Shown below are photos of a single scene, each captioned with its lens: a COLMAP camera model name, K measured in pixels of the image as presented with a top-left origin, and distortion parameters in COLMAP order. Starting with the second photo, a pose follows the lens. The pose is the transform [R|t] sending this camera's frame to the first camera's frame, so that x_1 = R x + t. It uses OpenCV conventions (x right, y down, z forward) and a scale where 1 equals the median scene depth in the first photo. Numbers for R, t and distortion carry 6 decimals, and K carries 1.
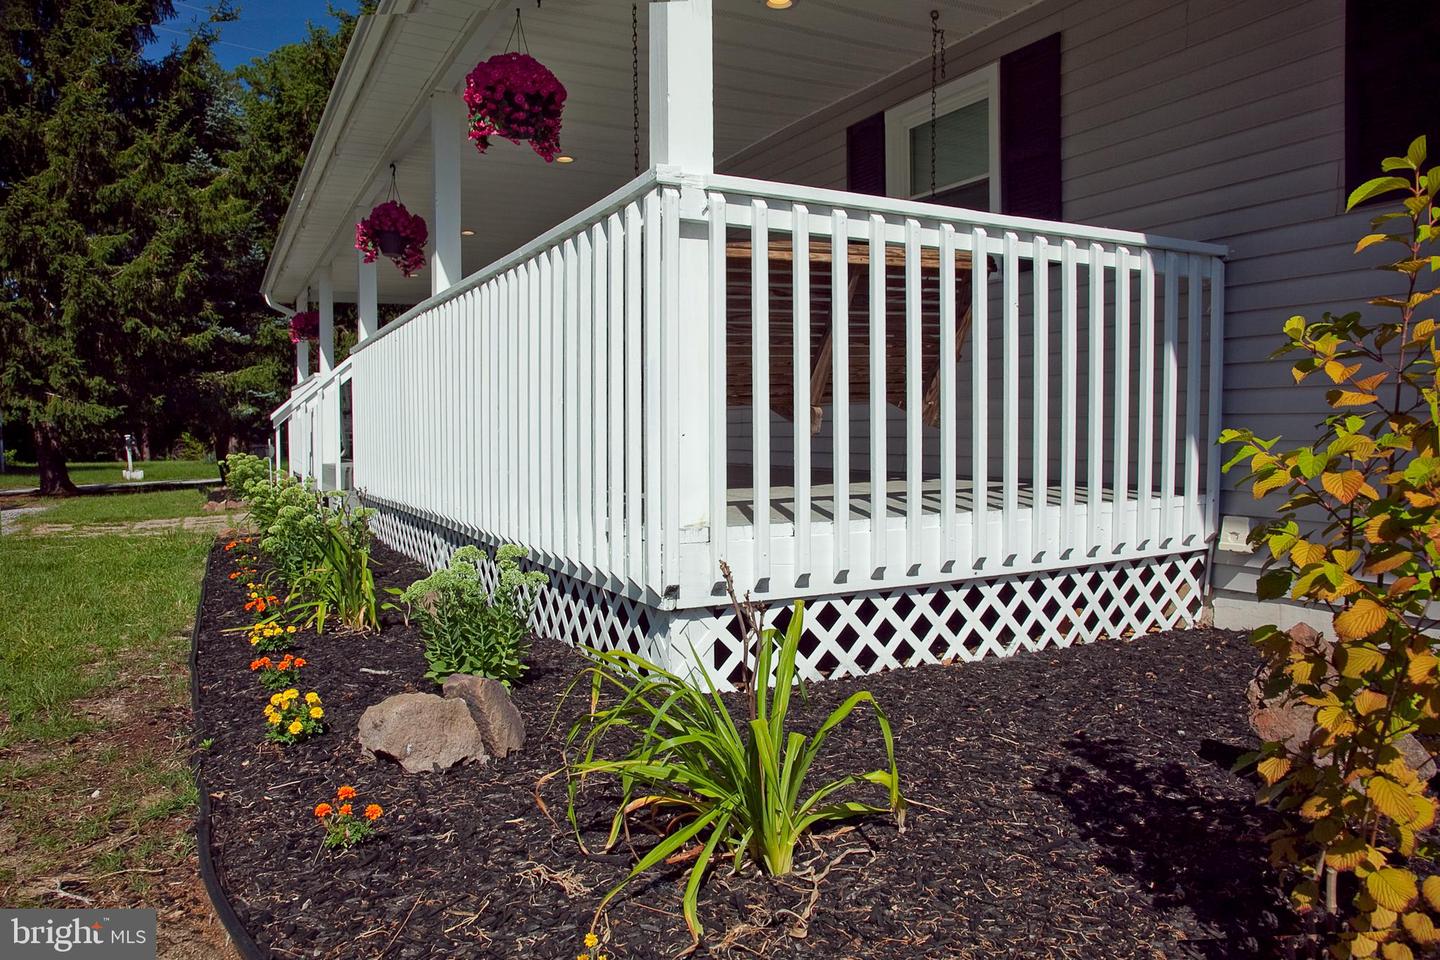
lens RADIAL K [[989.9, 0, 731.6], [0, 989.9, 484.6], [0, 0, 1]] dist [-0.103062, 0.043143]
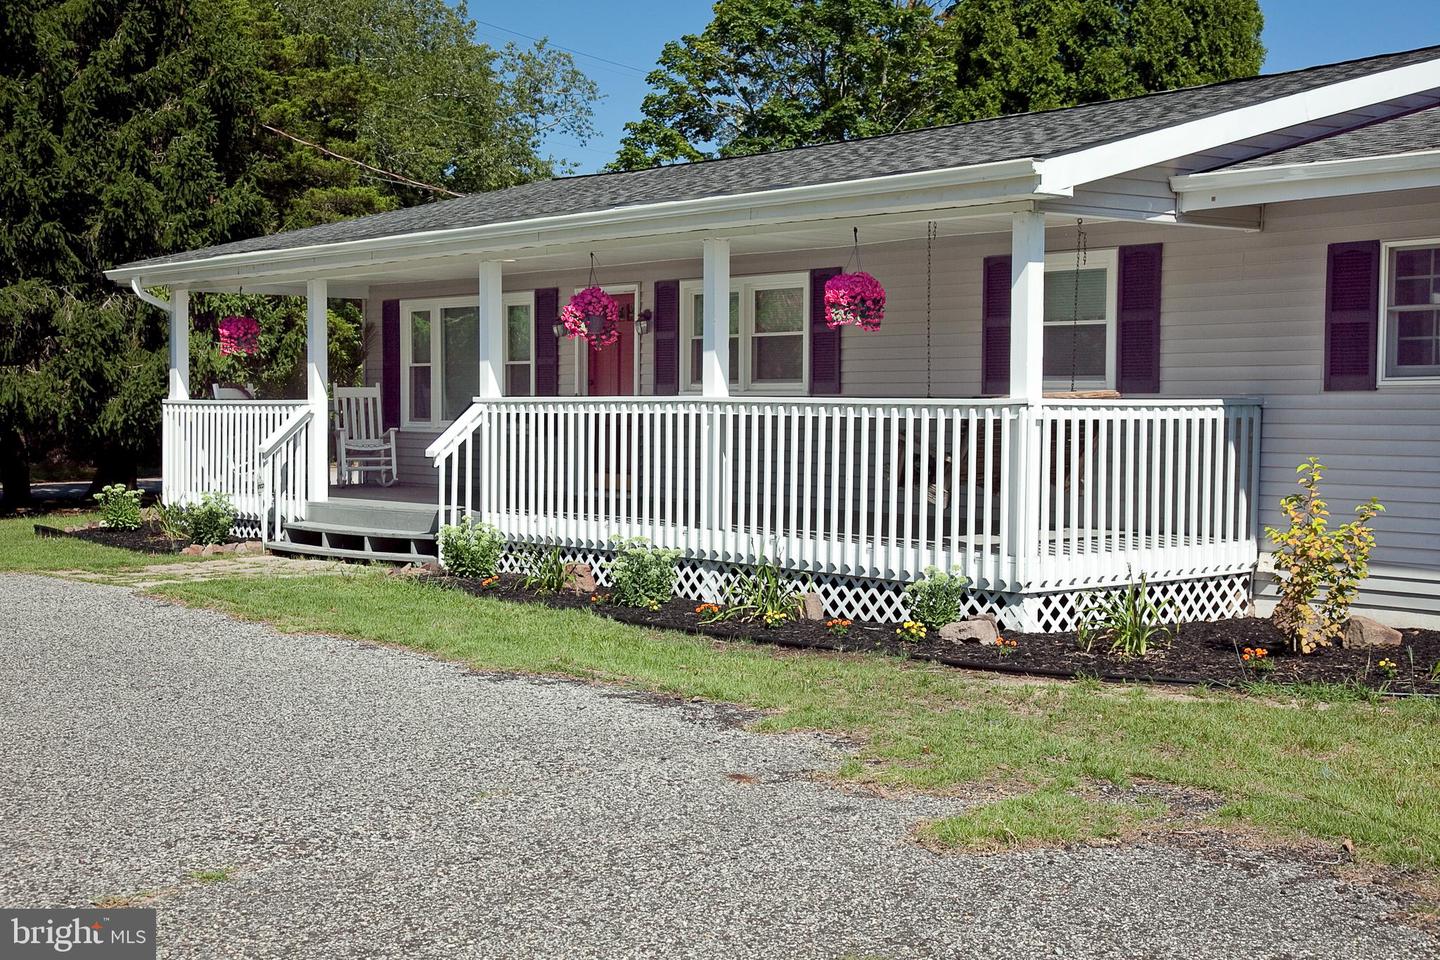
lens RADIAL K [[1888.0, 0, 719.7], [0, 1888.0, 475.6], [0, 0, 1]] dist [0.108582, 0.000000]
pose [[0.978863, 0.007494, 0.204378, -1.145076], [-0.004041, 0.999842, -0.017308, -0.043555], [-0.204476, 0.016117, 0.978739, -2.161868]]
